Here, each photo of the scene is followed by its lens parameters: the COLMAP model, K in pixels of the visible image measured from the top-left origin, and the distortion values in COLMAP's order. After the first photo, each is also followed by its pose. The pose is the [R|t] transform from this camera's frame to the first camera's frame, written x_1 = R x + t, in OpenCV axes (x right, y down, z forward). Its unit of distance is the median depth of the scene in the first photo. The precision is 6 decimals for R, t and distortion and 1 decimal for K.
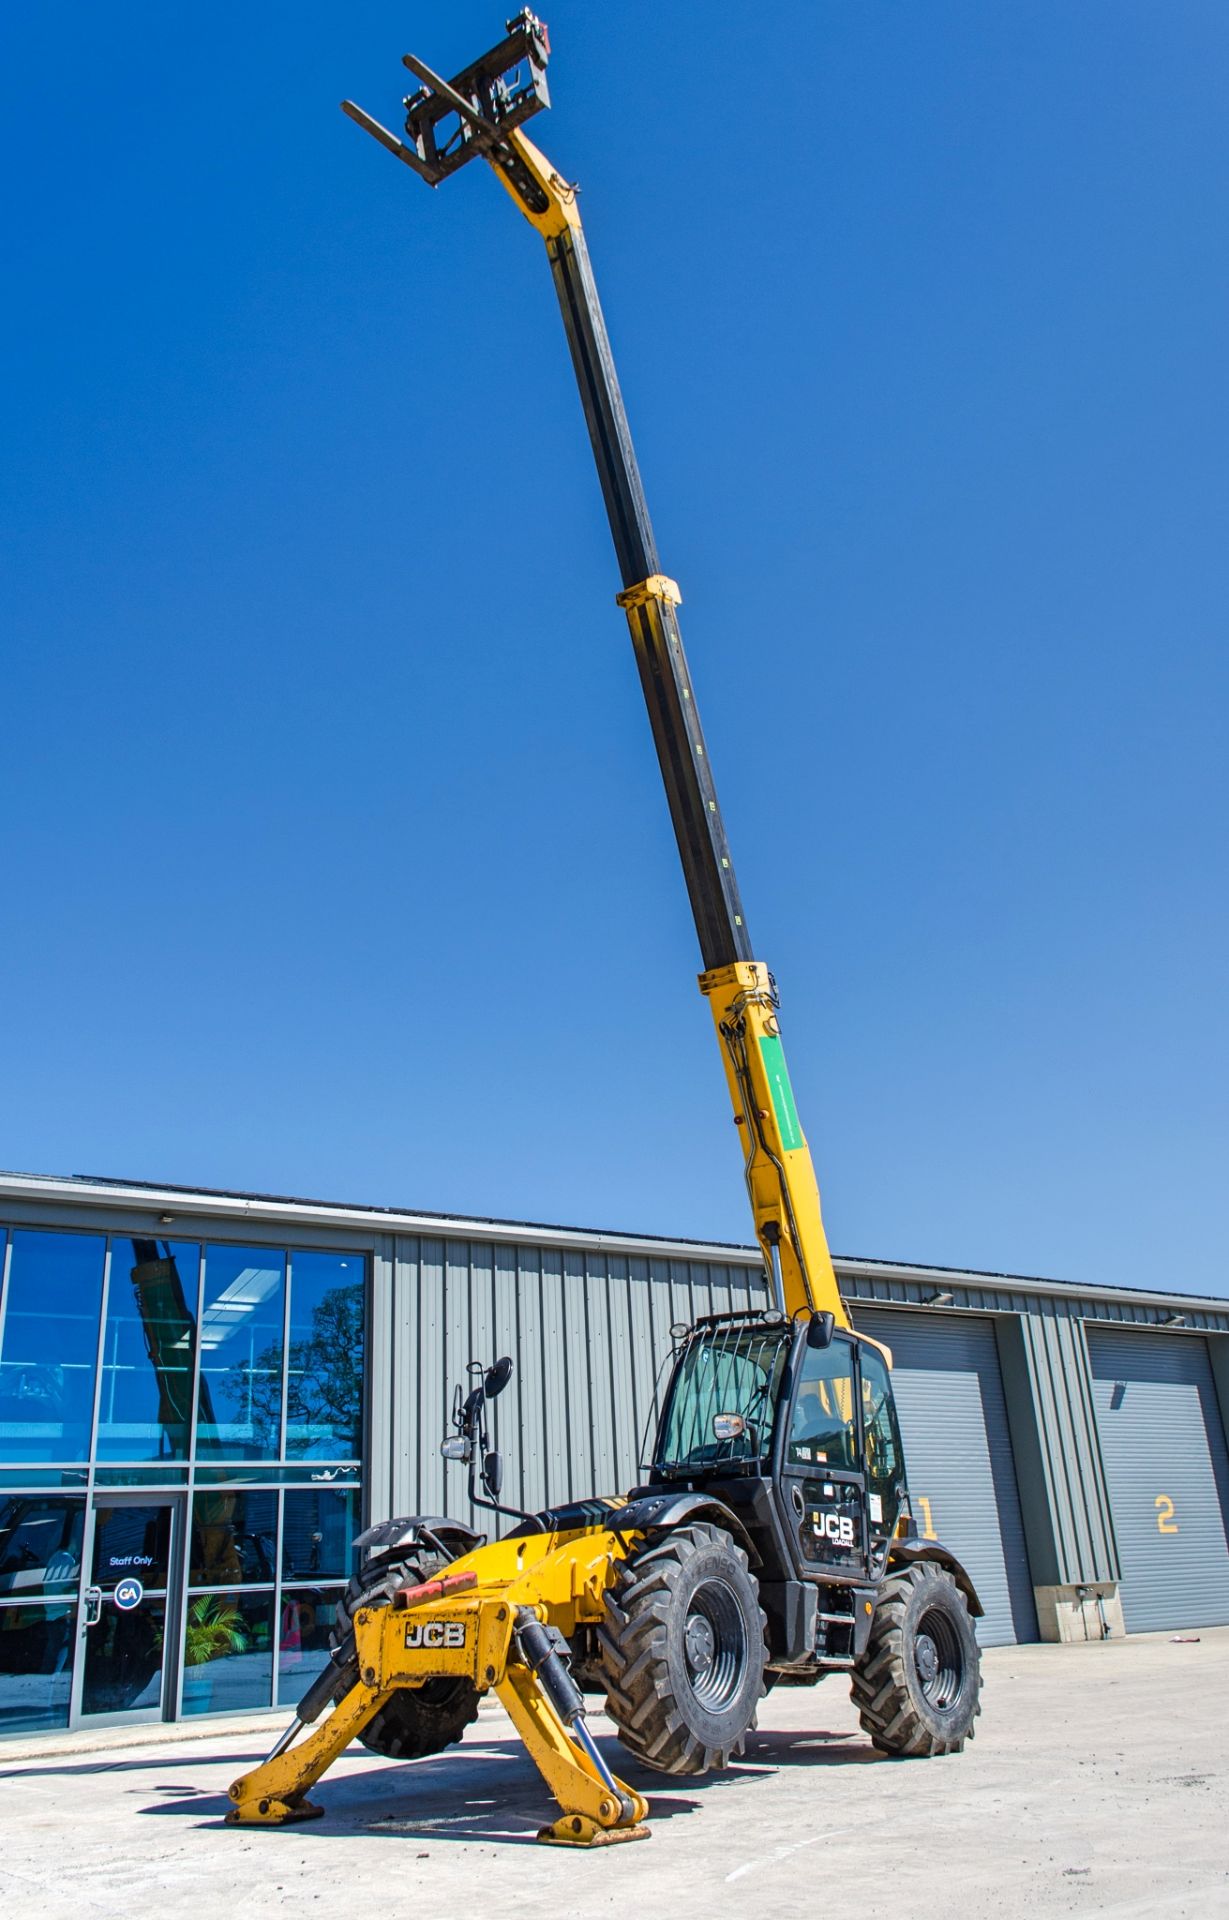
lens RADIAL K [[1531.5, 0, 614.5], [0, 1531.5, 960.0], [0, 0, 1]] dist [0.009321, 0.004022]
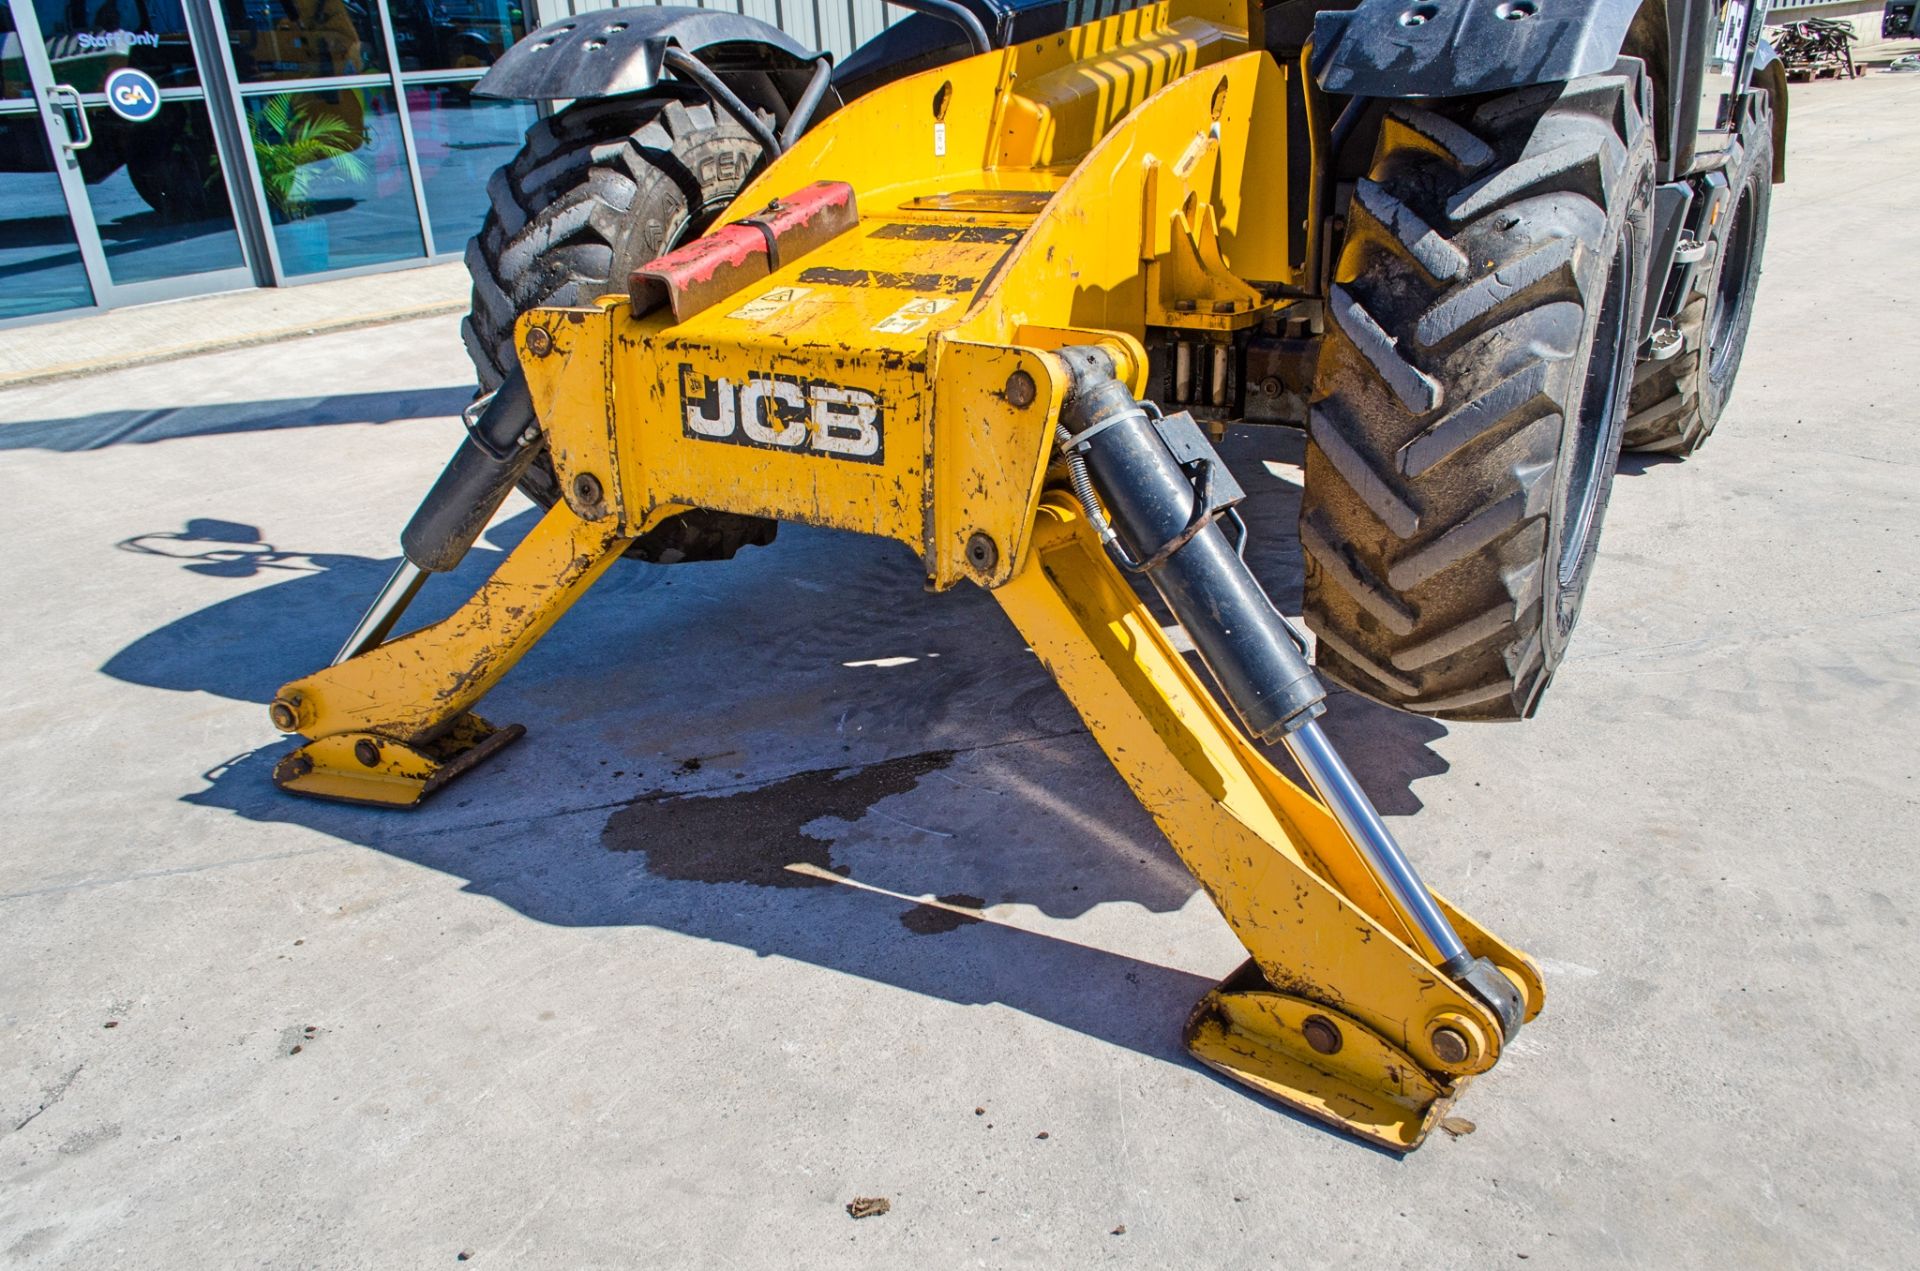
lens RADIAL K [[1414.3, 0, 964.7], [0, 1414.3, 609.1], [0, 0, 1]] dist [0.024454, -0.001660]
pose [[0.993221, -0.045758, 0.106861, -0.110036], [-0.043439, 0.706576, 0.706302, 0.252631], [-0.107824, -0.706156, 0.699799, 0.746157]]
